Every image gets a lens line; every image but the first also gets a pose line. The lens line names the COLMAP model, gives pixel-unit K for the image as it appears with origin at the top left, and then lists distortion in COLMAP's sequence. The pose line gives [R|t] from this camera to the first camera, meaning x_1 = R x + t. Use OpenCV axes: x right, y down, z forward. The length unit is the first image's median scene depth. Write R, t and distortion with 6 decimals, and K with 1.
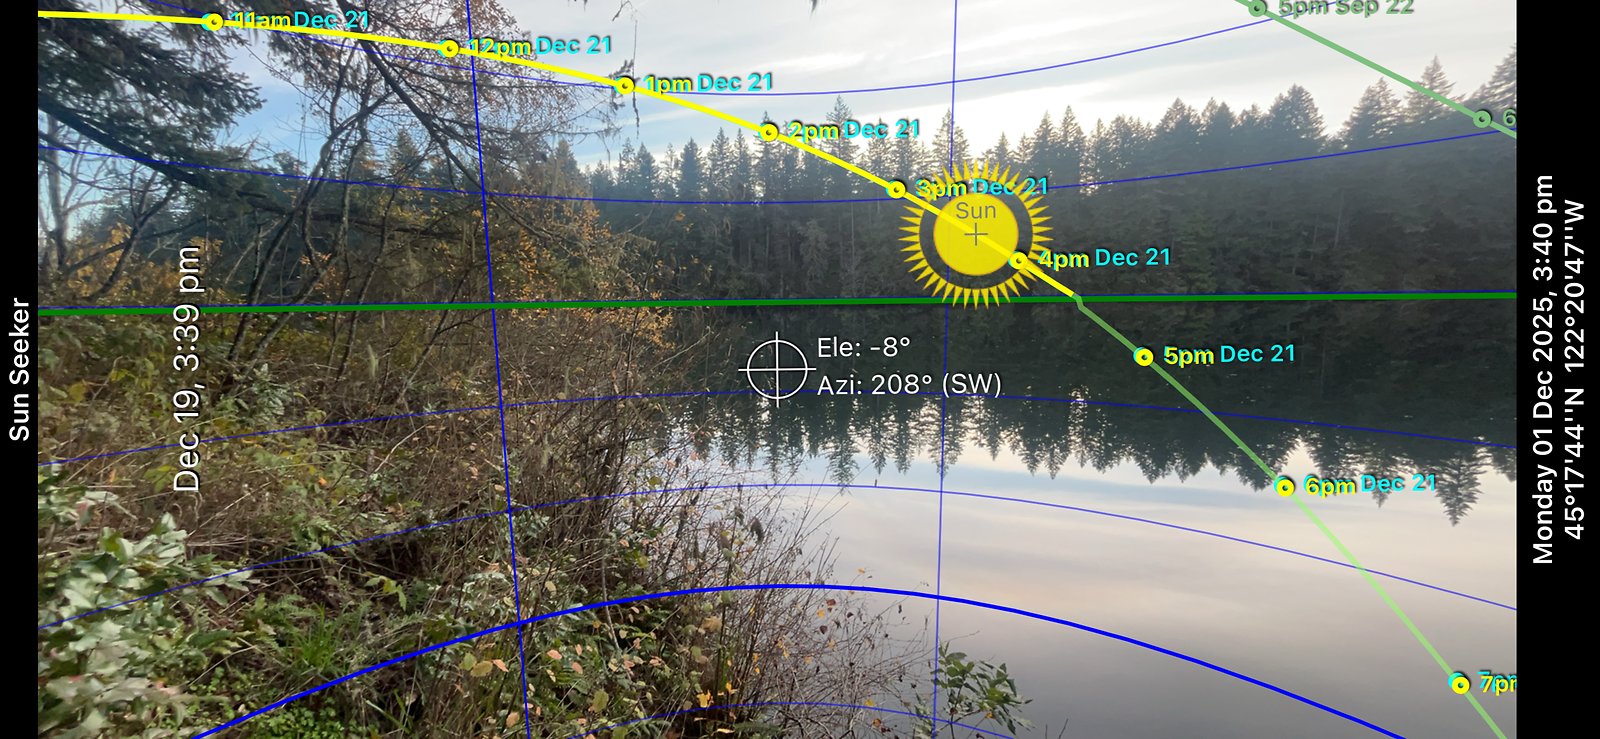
lens RADIAL K [[576.0, 0, 778.2], [0, 576.0, 373.7], [0, 0, 1]] dist [-0.001608, 0.001009]
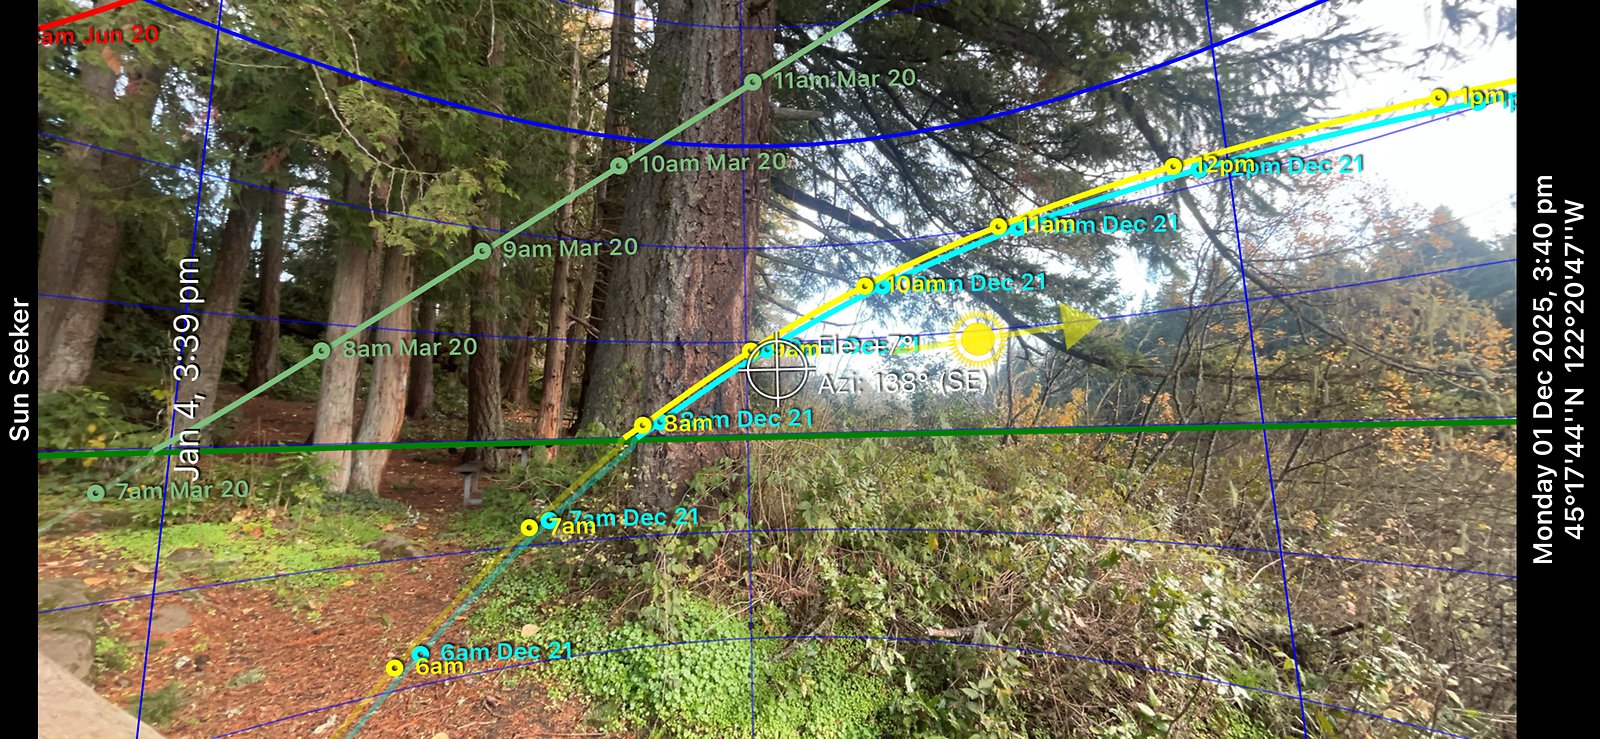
lens RADIAL K [[576.0, 0, 777.2], [0, 576.0, 365.6], [0, 0, 1]] dist [-0.001608, 0.001009]
pose [[0.340976, -0.110764, -0.933524, 0.124177], [-0.104368, 0.982435, -0.154689, -0.000035], [0.934261, 0.150175, 0.323427, -0.311163]]
